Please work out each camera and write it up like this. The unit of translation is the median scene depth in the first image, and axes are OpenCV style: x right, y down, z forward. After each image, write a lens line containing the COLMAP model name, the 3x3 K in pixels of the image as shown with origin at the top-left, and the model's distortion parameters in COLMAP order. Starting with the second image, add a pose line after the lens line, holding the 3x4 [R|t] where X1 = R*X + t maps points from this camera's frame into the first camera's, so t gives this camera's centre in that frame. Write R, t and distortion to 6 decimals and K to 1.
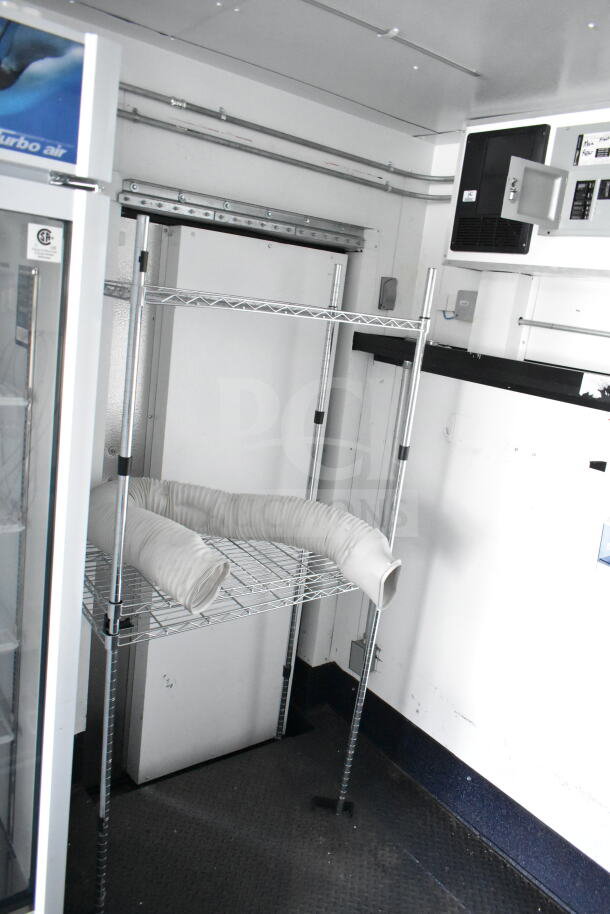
lens RADIAL K [[706.3, 0, 305.0], [0, 706.3, 457.0], [0, 0, 1]] dist [0.004508, -0.032549]
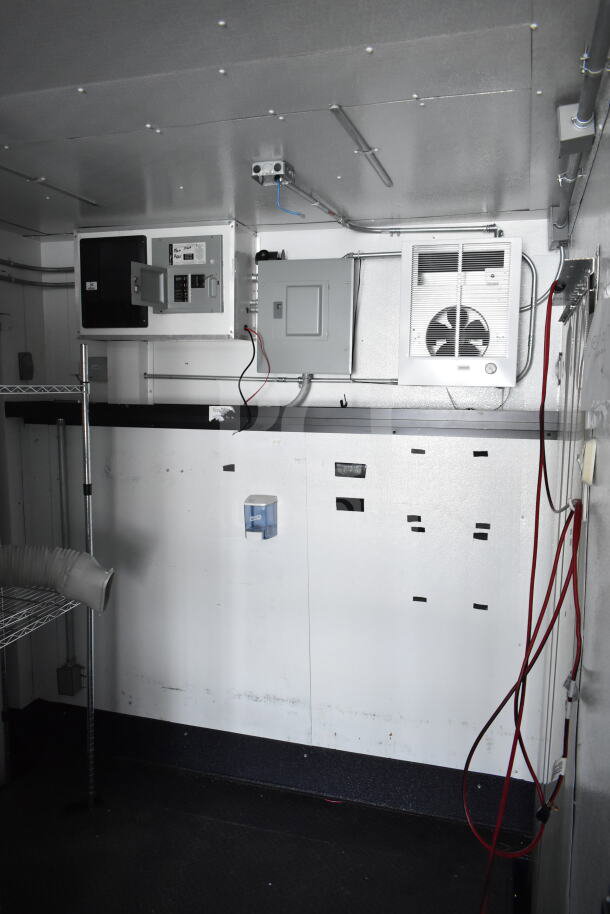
lens RADIAL K [[706.3, 0, 305.0], [0, 706.3, 457.0], [0, 0, 1]] dist [0.004508, -0.032549]
pose [[0.808444, -0.180603, 0.560180, -0.240305], [0.220455, 0.975390, -0.003691, 0.027589], [-0.545727, 0.126479, 0.828363, -0.253586]]
